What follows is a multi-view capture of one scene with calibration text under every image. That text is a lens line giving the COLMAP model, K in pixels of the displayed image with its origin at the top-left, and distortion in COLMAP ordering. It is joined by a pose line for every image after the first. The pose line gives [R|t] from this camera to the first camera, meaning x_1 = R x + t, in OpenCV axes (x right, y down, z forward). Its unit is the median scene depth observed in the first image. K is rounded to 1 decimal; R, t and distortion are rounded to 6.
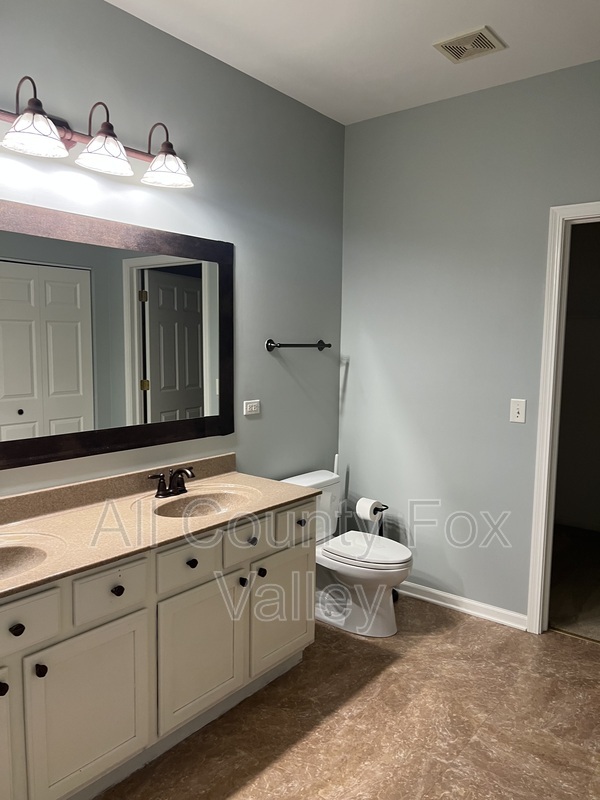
lens RADIAL K [[600.3, 0, 296.0], [0, 600.3, 401.7], [0, 0, 1]] dist [0.062032, -0.078923]
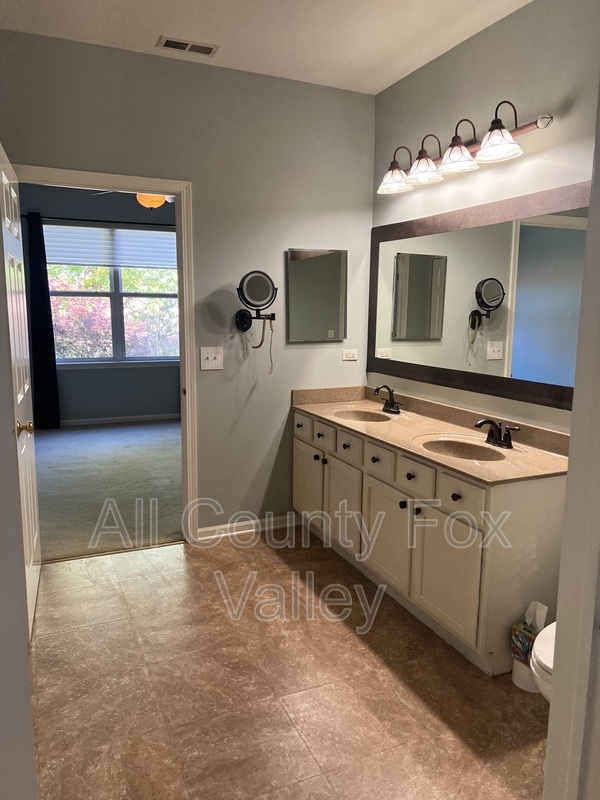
lens RADIAL K [[600.3, 0, 296.3], [0, 600.3, 400.8], [0, 0, 1]] dist [0.062032, -0.078923]
pose [[-0.468856, 0.121735, -0.874846, 0.988018], [-0.096105, 0.977546, 0.187532, -0.099760], [0.878031, 0.172003, -0.446629, 1.269814]]
